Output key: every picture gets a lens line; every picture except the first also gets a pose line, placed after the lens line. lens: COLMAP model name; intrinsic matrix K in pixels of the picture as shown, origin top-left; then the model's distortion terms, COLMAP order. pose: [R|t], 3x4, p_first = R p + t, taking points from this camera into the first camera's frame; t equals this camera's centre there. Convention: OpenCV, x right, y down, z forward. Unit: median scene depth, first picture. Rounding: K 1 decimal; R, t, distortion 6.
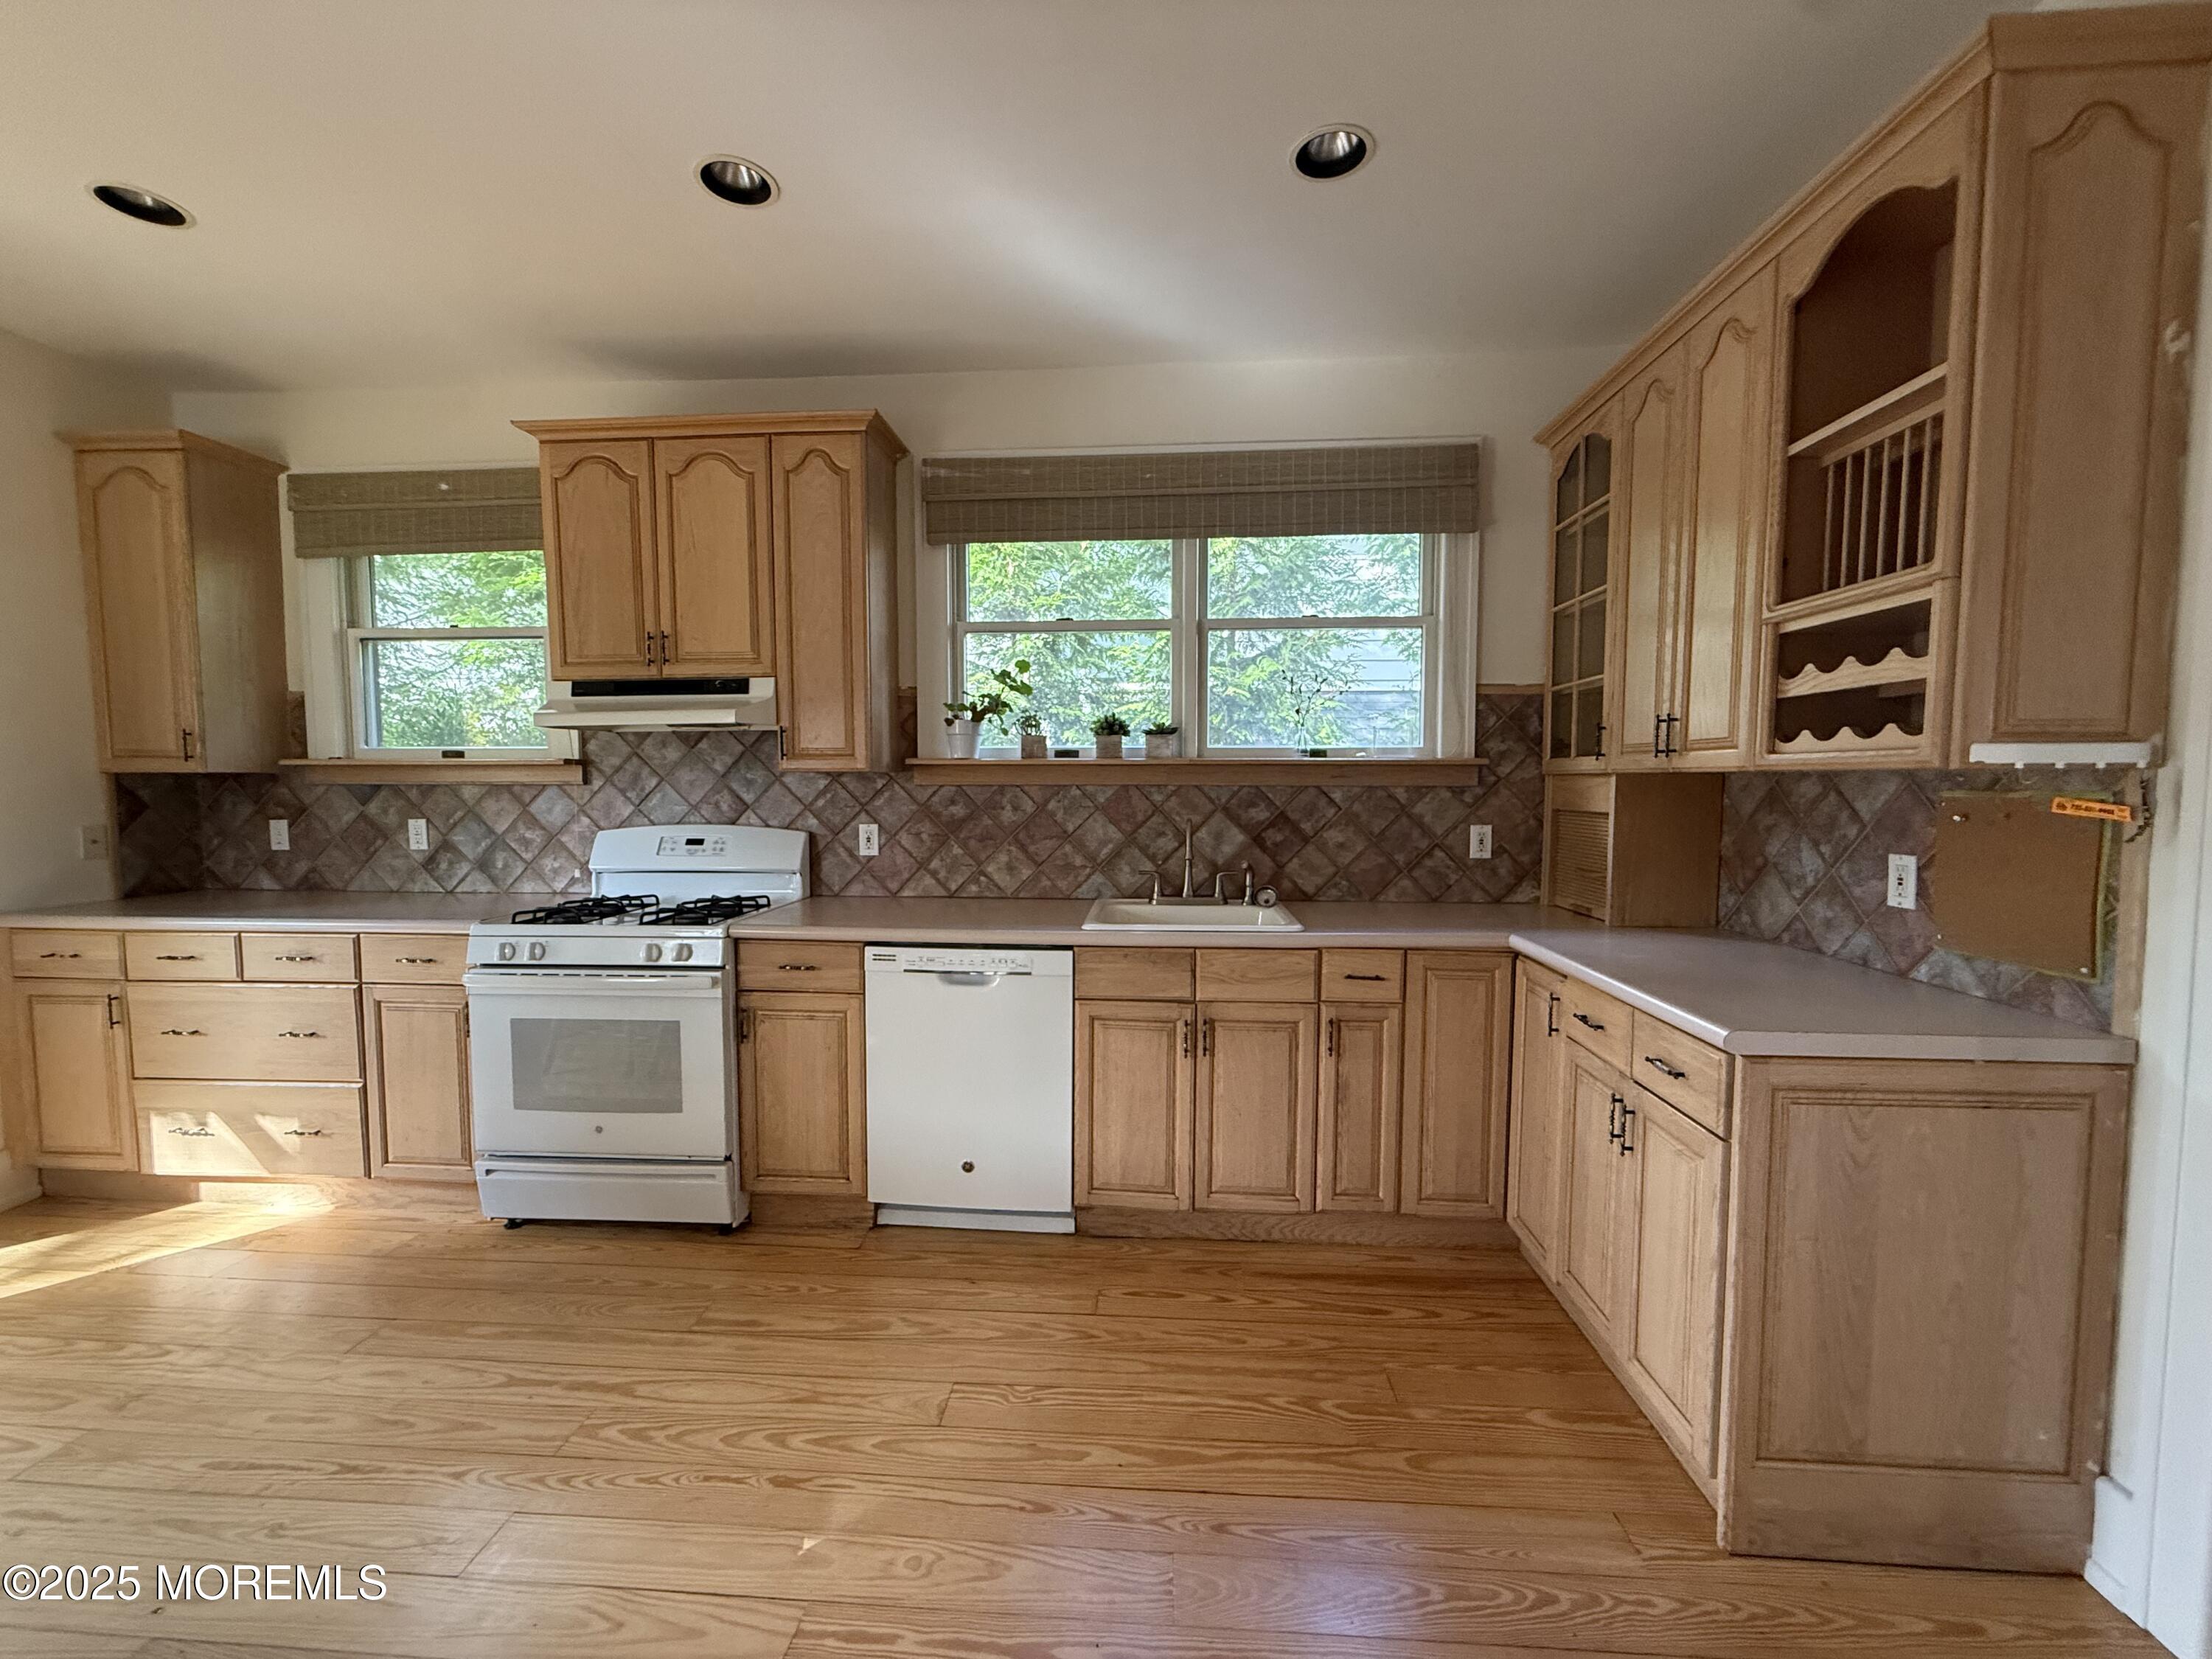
lens RADIAL K [[881.2, 0, 1103.5], [0, 881.2, 834.1], [0, 0, 1]] dist [-0.000309, -0.000136]
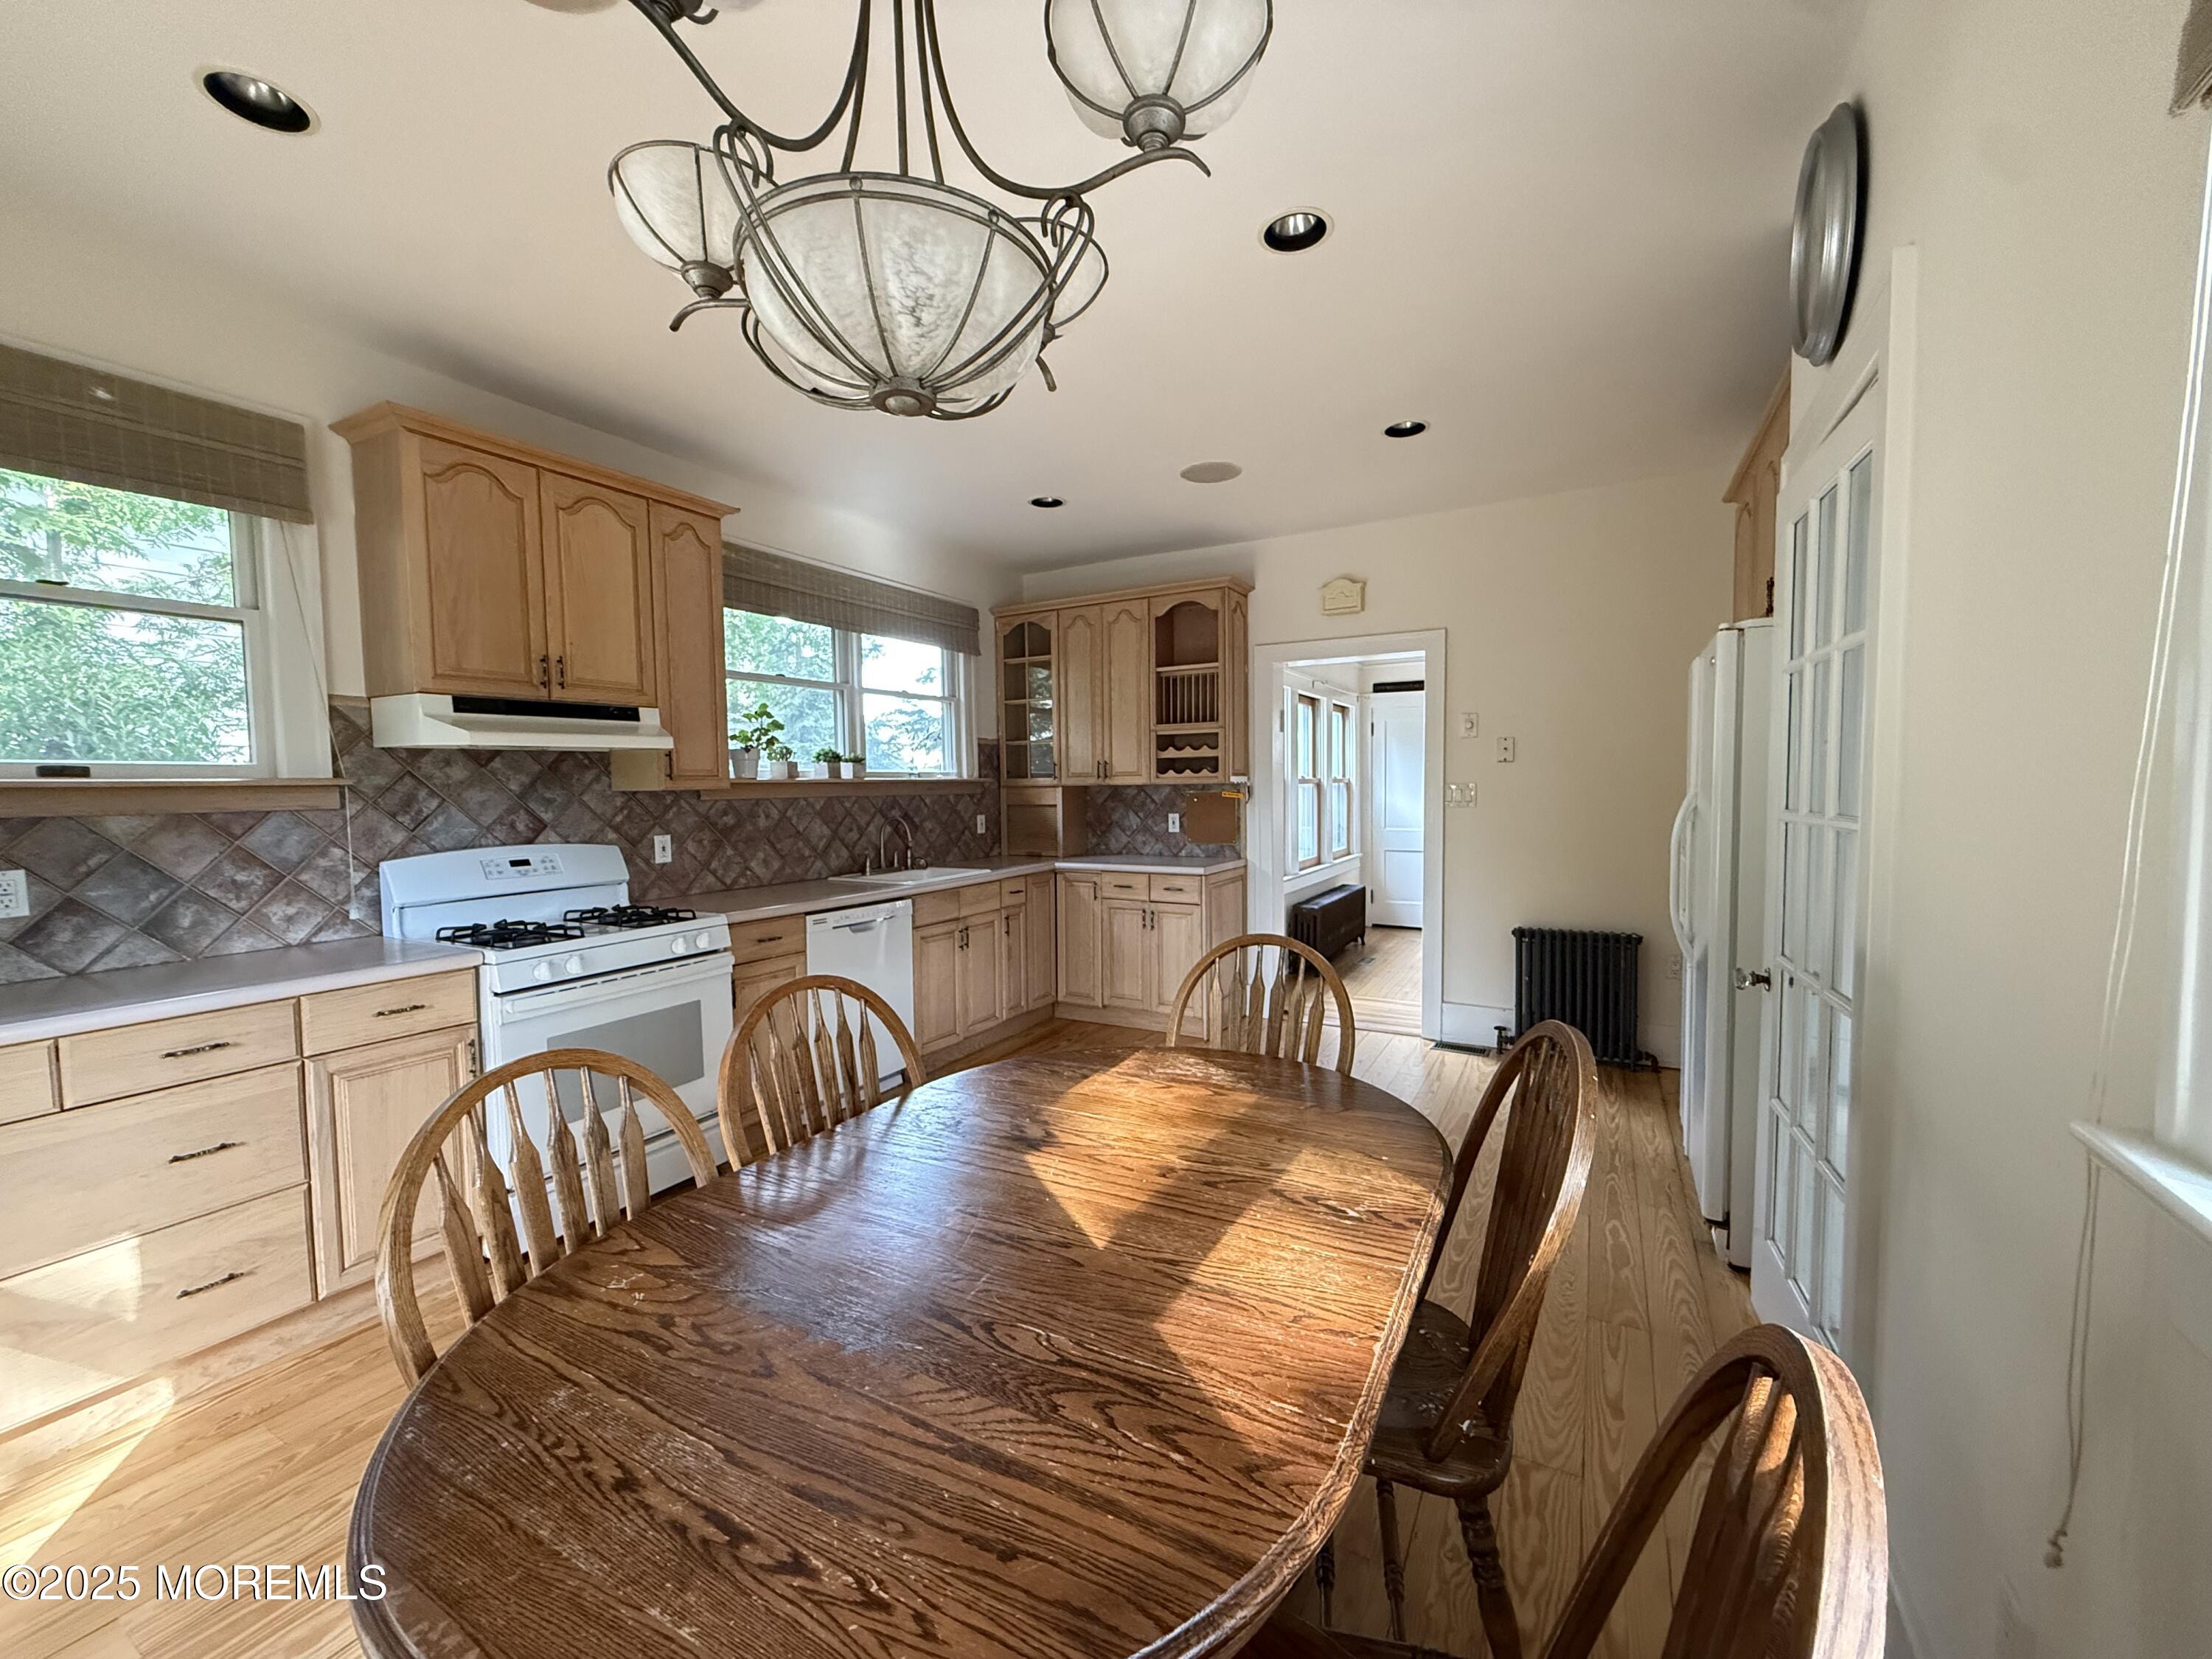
lens RADIAL K [[881.2, 0, 1103.5], [0, 881.2, 834.1], [0, 0, 1]] dist [-0.000309, -0.000136]
pose [[0.425490, -0.056885, 0.903174, -1.080305], [0.070800, 0.997056, 0.029444, -0.006090], [-0.902189, 0.051417, 0.428265, -0.009792]]
